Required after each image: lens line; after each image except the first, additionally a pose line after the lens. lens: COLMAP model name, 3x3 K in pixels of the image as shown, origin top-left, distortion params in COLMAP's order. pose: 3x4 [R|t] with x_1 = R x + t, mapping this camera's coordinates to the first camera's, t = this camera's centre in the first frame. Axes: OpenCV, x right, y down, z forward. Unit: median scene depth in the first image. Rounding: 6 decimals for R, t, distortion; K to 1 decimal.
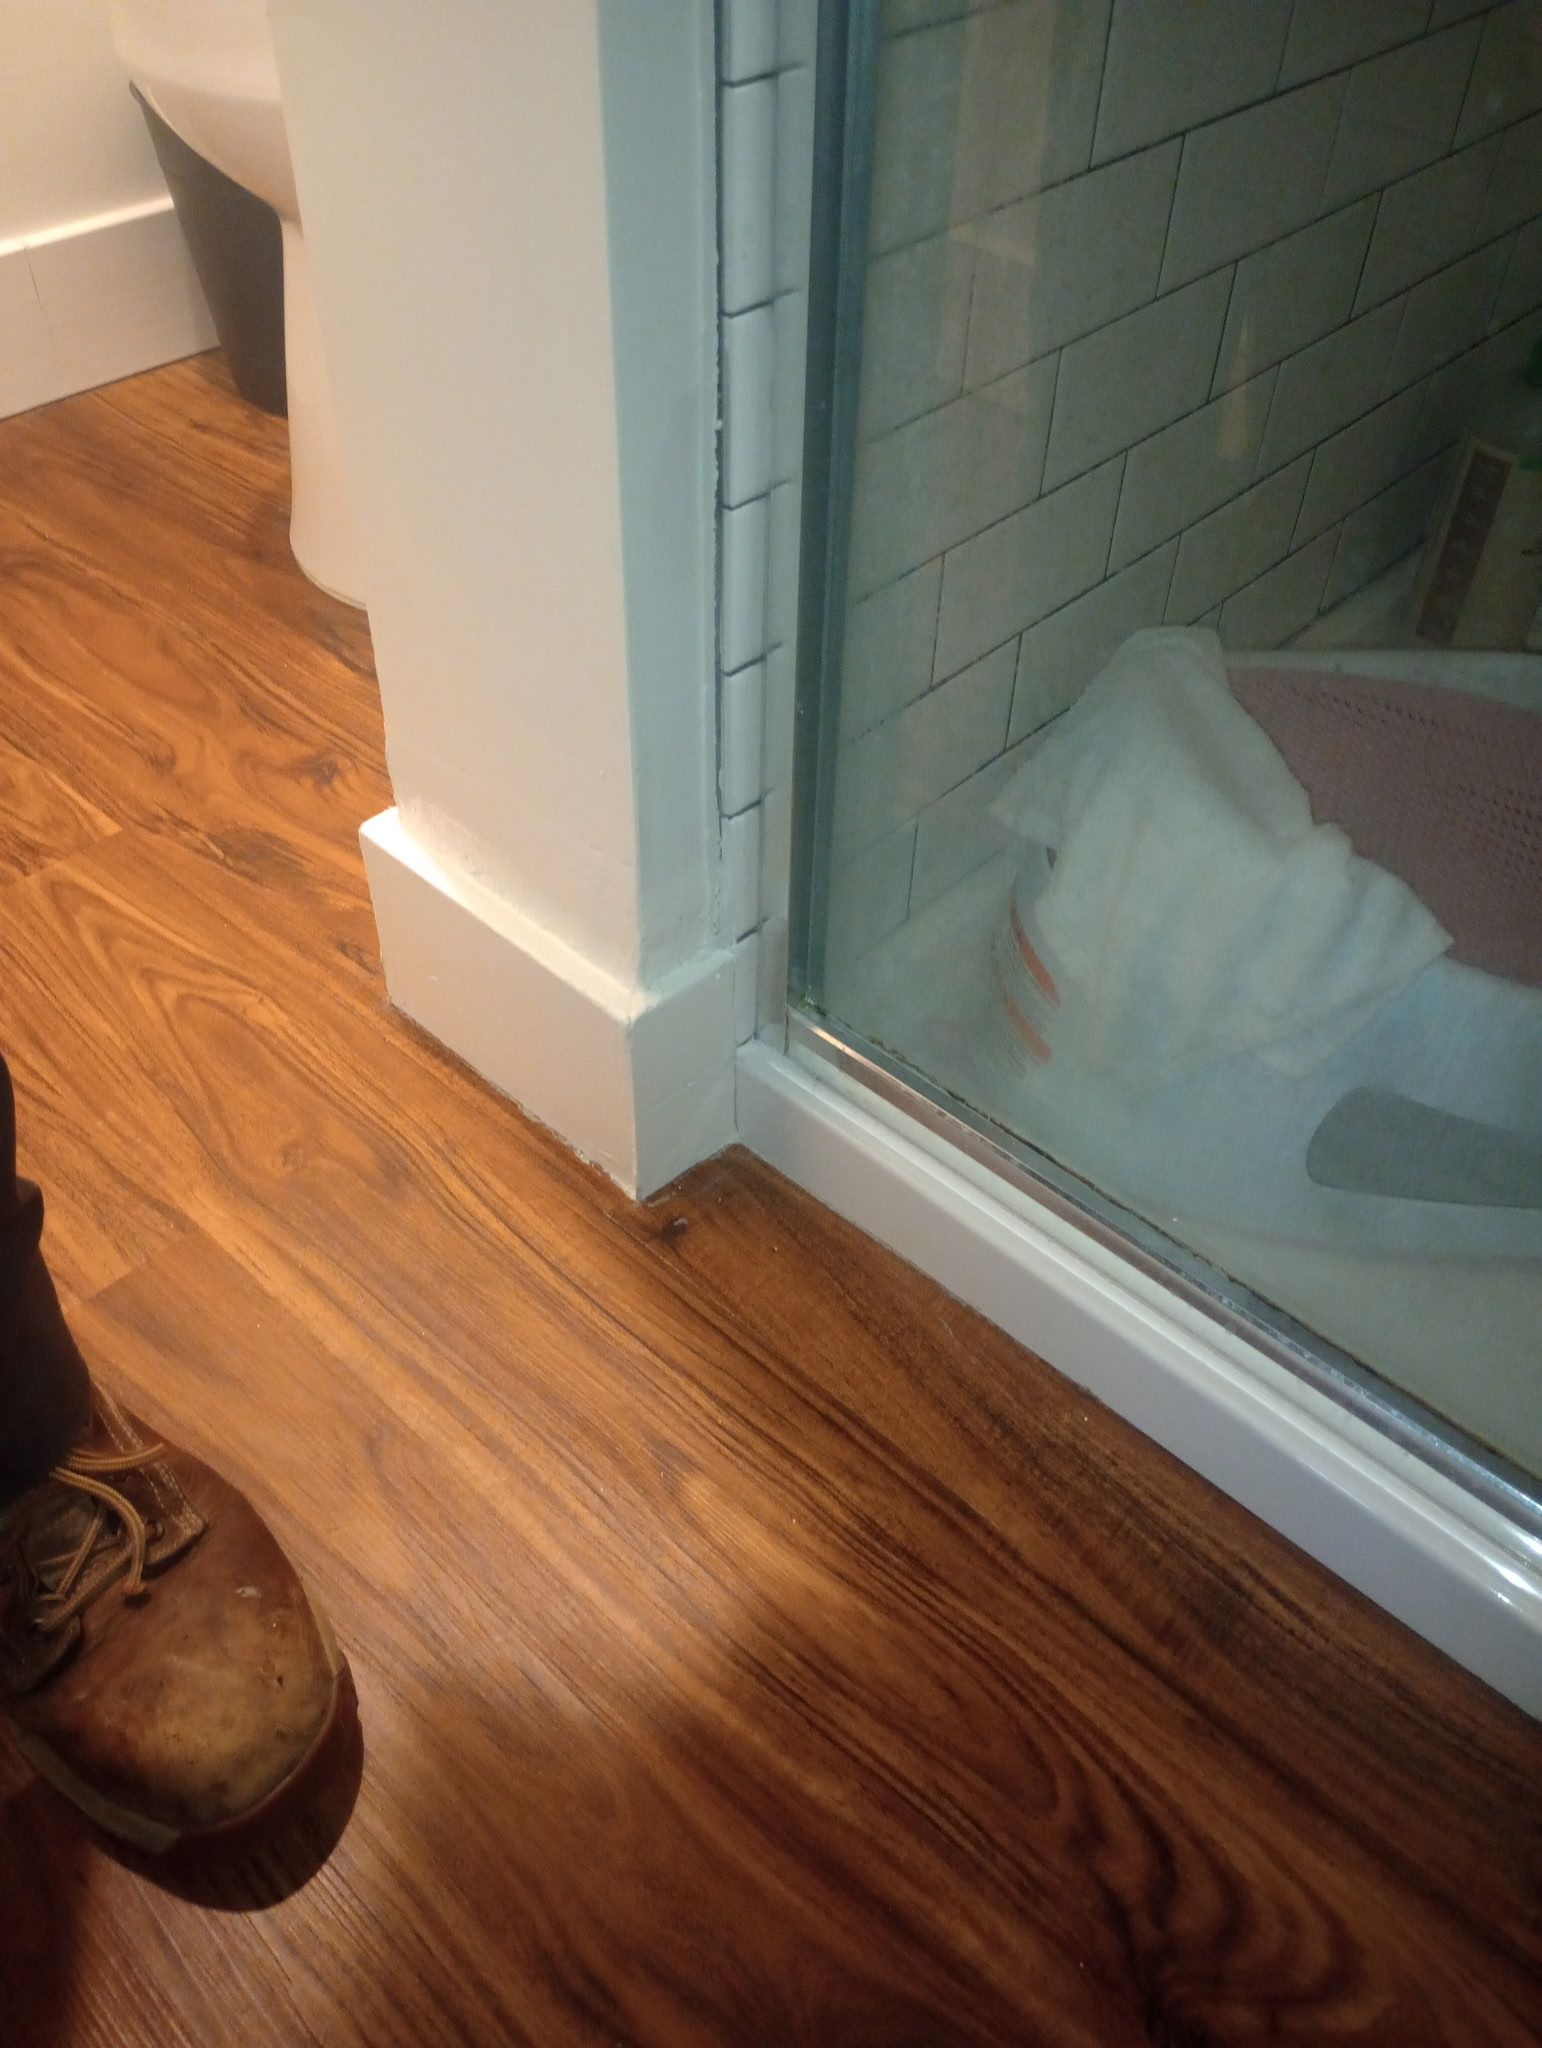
lens RADIAL K [[1729.2, 0, 768.7], [0, 1729.2, 1023.9], [0, 0, 1]] dist [0.030175, -0.060055]
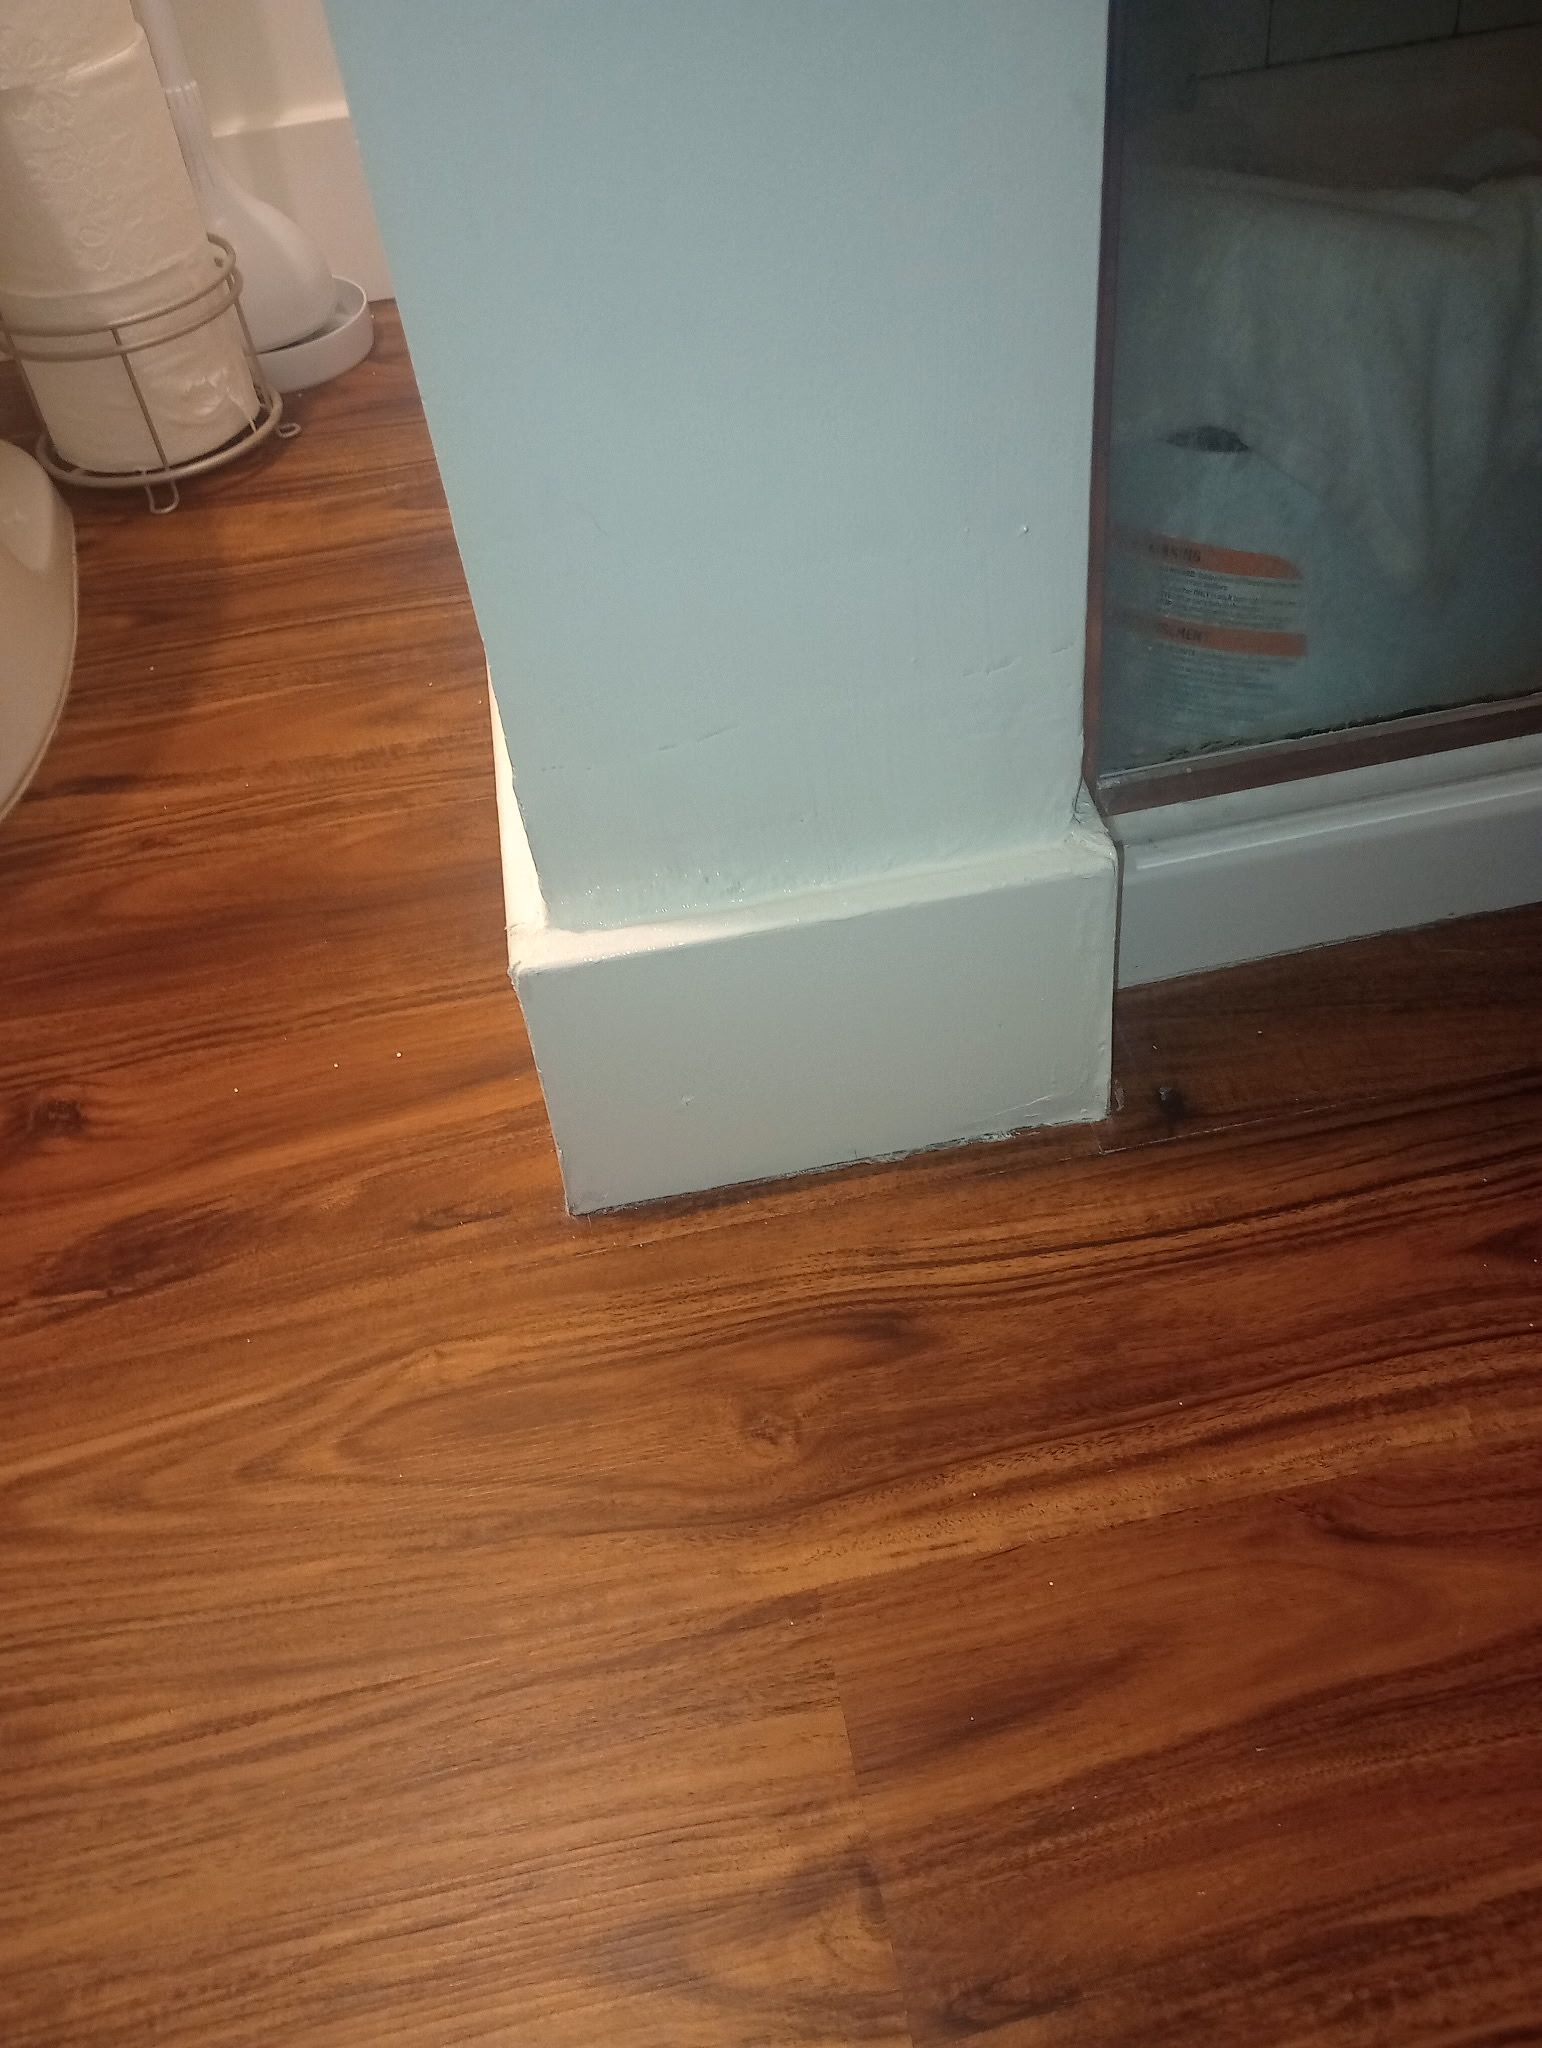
lens RADIAL K [[1729.2, 0, 771.3], [0, 1729.2, 1023.7], [0, 0, 1]] dist [0.030175, -0.060055]
pose [[0.589272, -0.625556, 0.511310, -0.492886], [0.634705, 0.750009, 0.186108, -0.151479], [-0.499909, 0.214863, 0.839003, 0.408103]]
